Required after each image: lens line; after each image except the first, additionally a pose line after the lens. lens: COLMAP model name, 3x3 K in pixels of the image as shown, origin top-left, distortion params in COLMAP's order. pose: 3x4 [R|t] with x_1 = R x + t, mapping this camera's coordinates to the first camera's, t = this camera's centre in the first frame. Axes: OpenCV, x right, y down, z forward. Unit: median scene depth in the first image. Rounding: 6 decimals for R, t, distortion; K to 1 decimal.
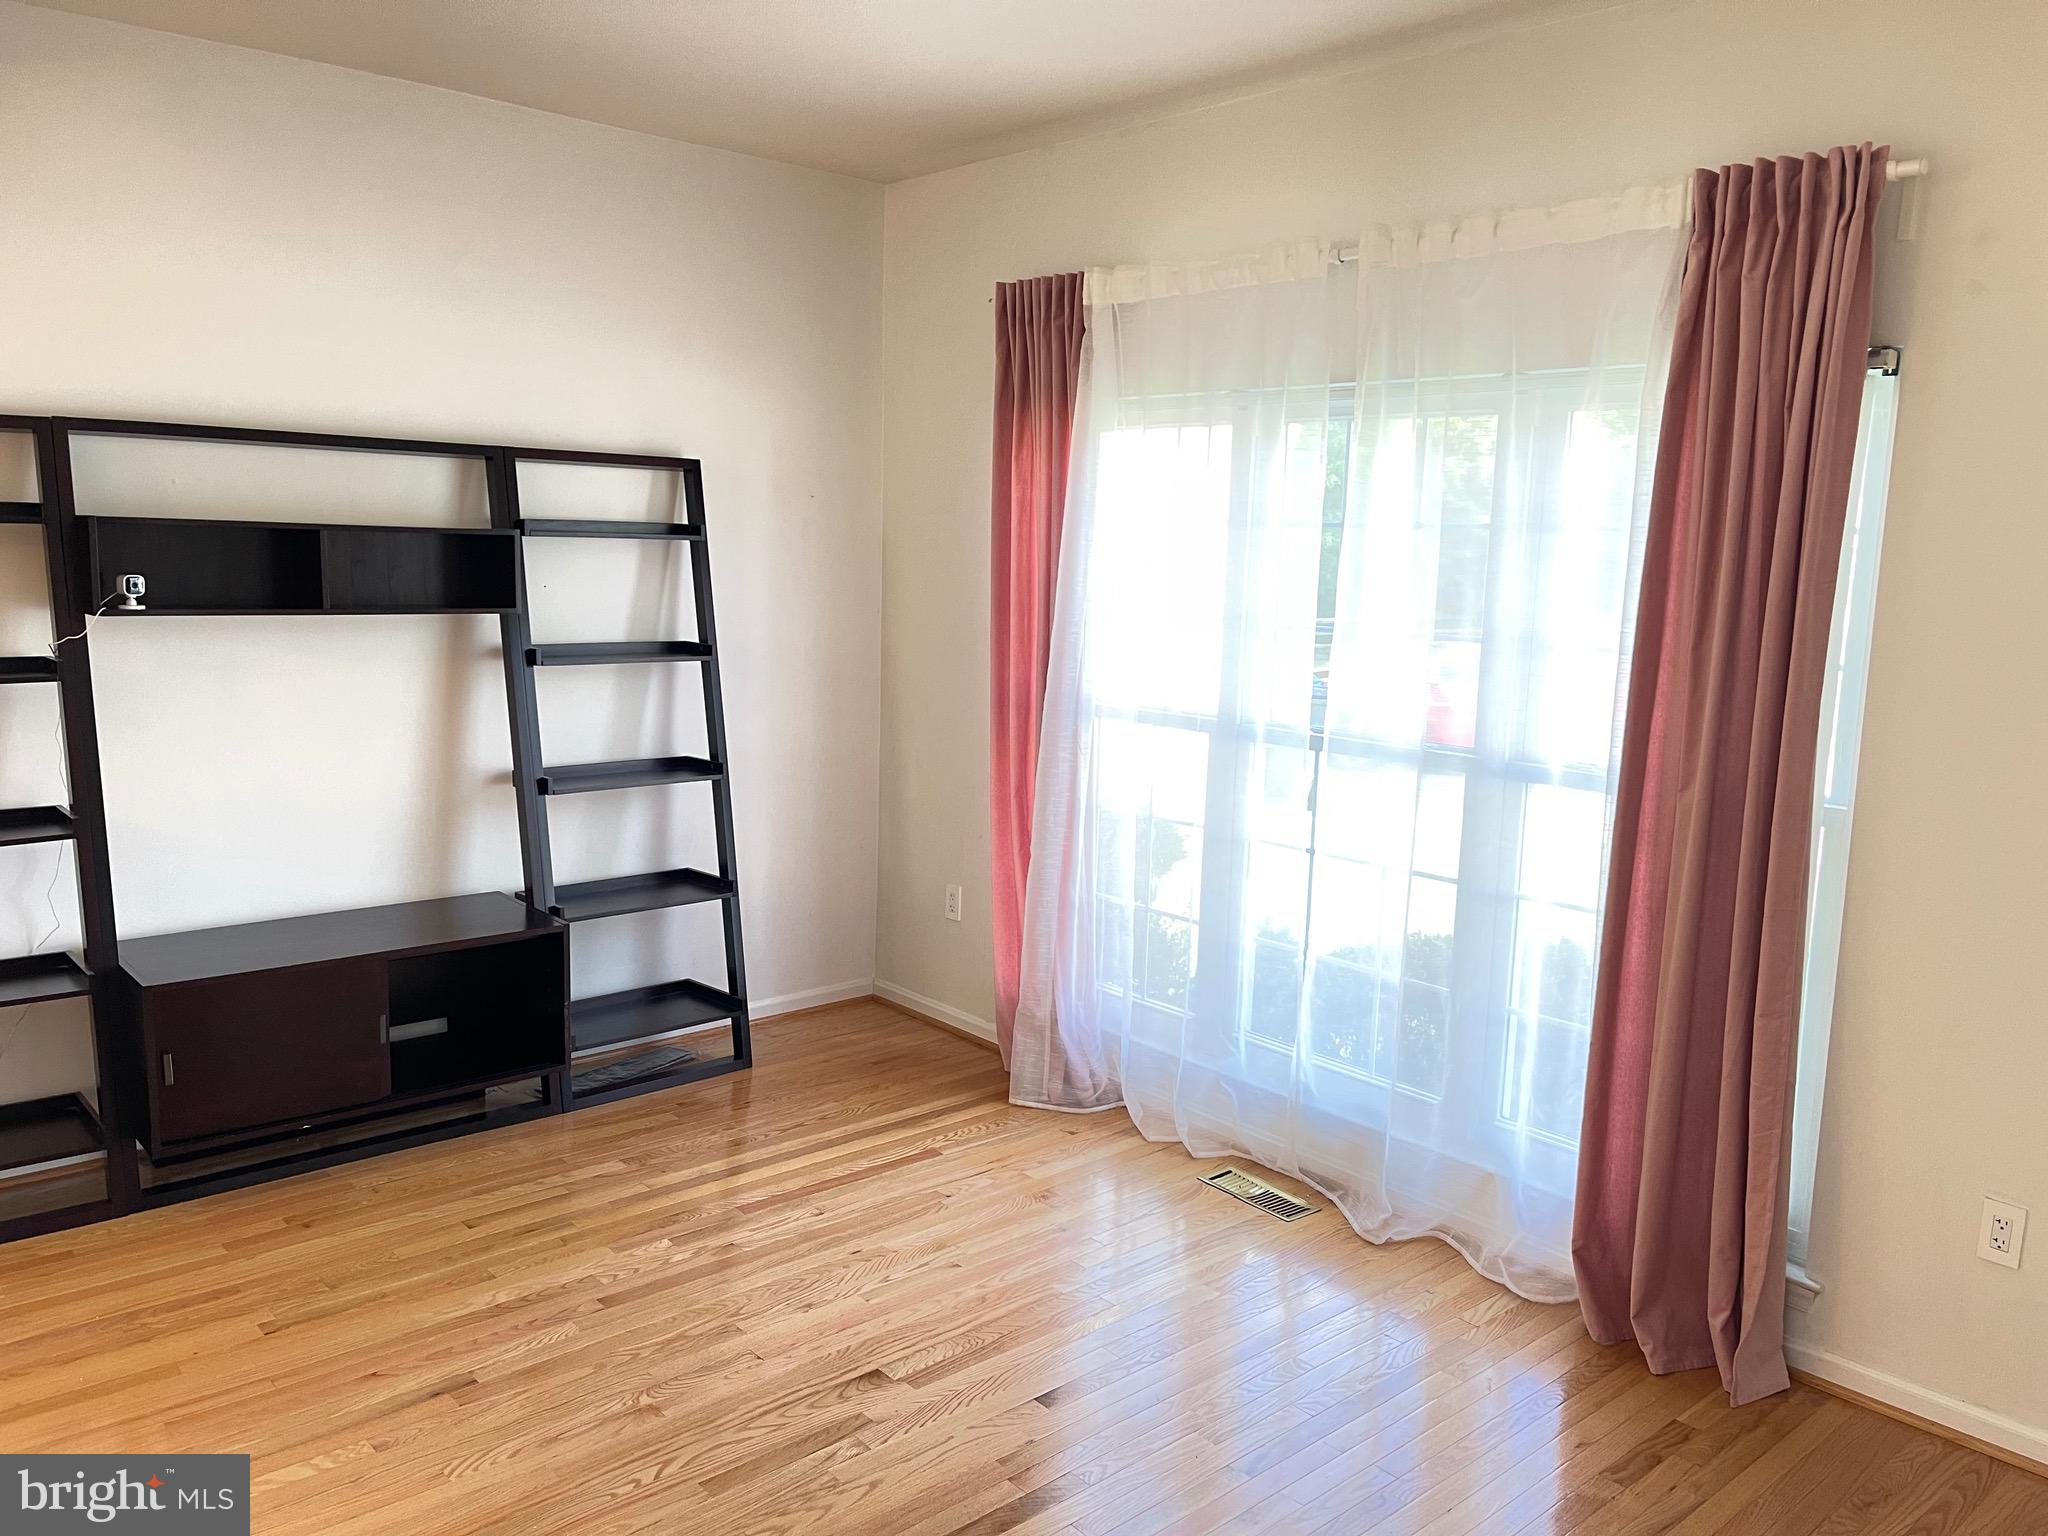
lens RADIAL K [[1550.1, 0, 1019.6], [0, 1550.1, 772.6], [0, 0, 1]] dist [0.046935, -0.047390]
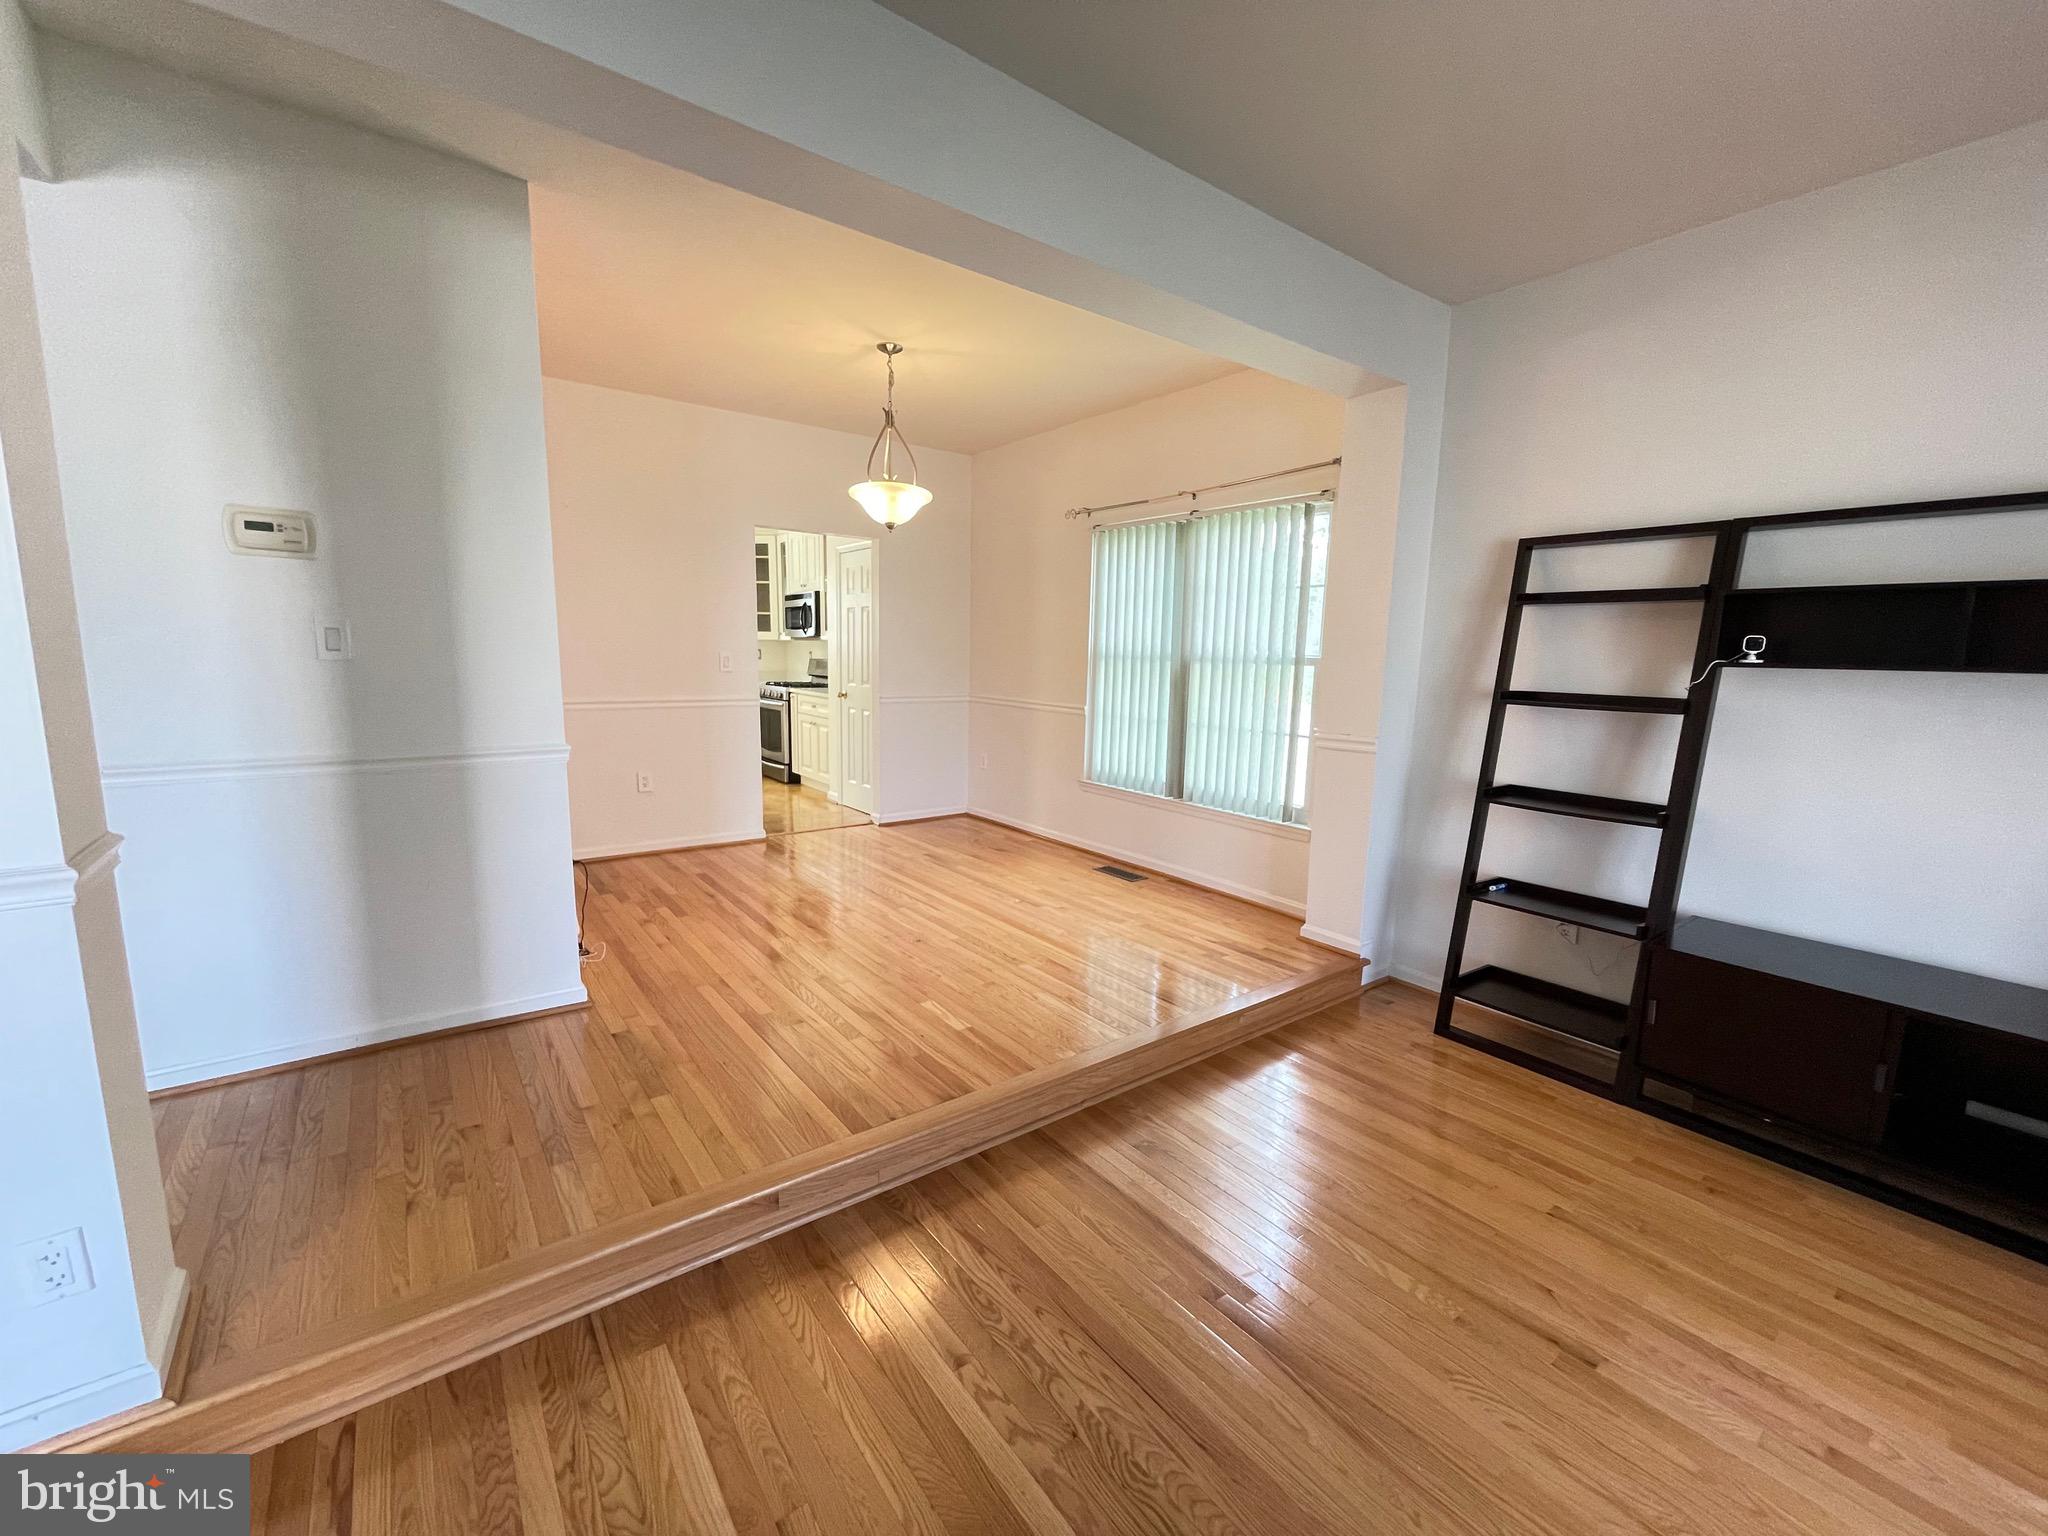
lens RADIAL K [[826.8, 0, 1025.2], [0, 826.8, 776.6], [0, 0, 1]] dist [0.000298, -0.000267]
pose [[-0.084717, 0.116899, -0.989524, 0.147136], [-0.169760, 0.976881, 0.129939, -0.001958], [0.981837, 0.178990, -0.062914, 0.468752]]
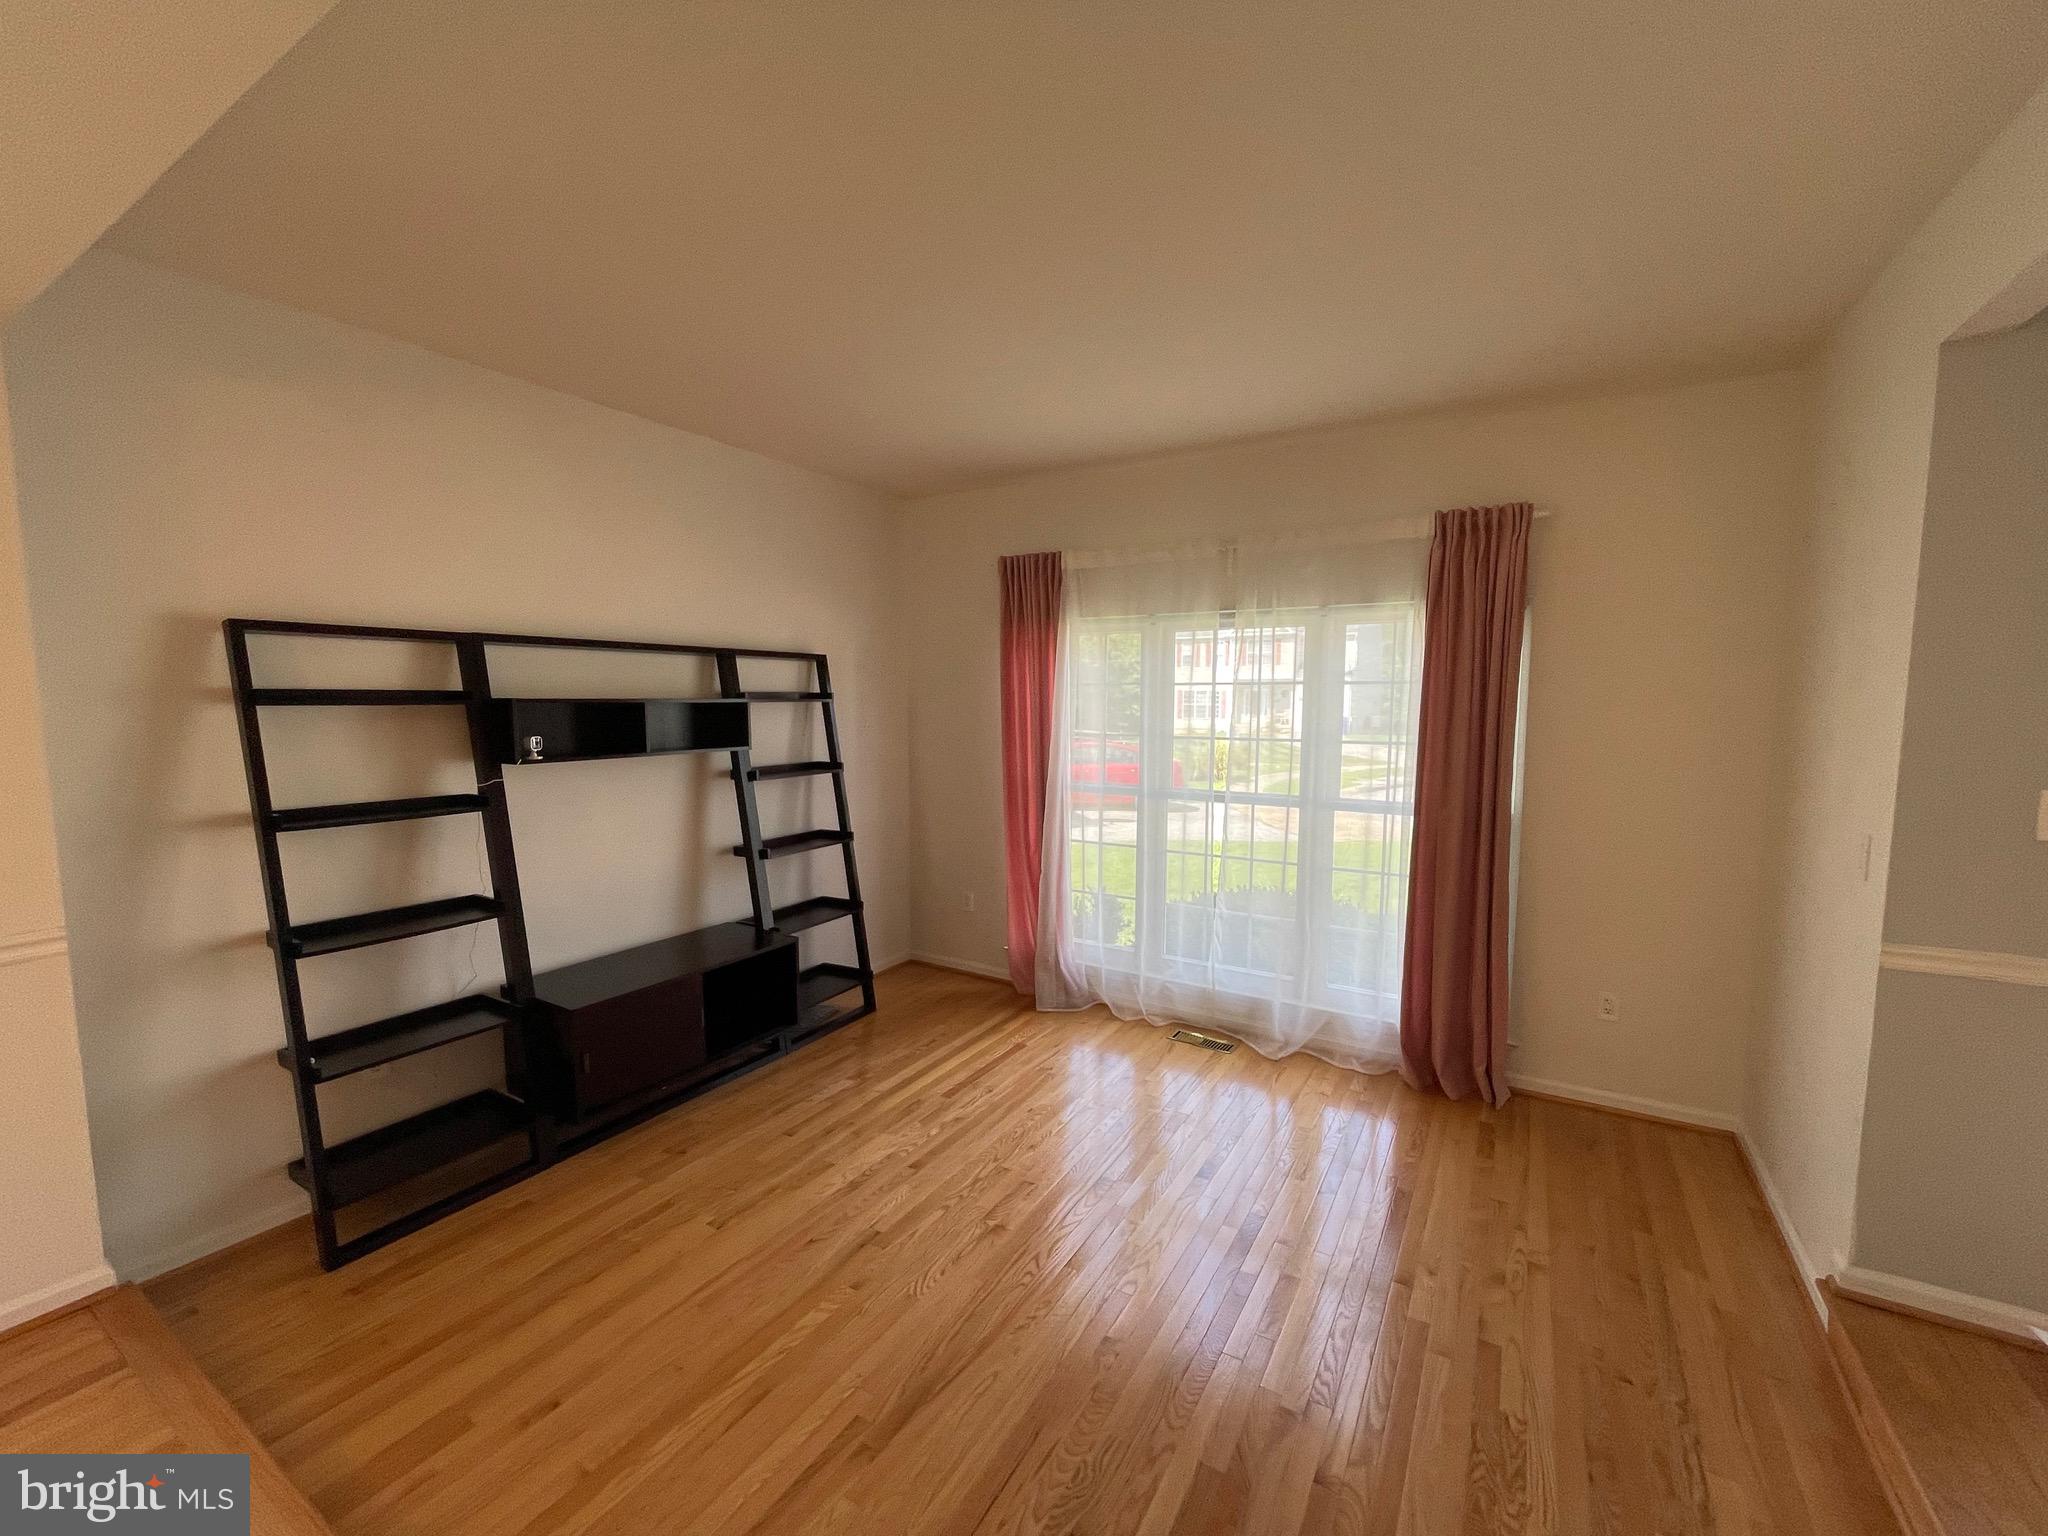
lens RADIAL K [[826.5, 0, 1031.3], [0, 826.5, 774.0], [0, 0, 1]] dist [0.006300, -0.007913]
pose [[0.955162, -0.055071, 0.290917, -0.329873], [0.070076, 0.996682, -0.041405, -0.022572], [-0.287671, 0.059935, 0.955852, 0.099238]]
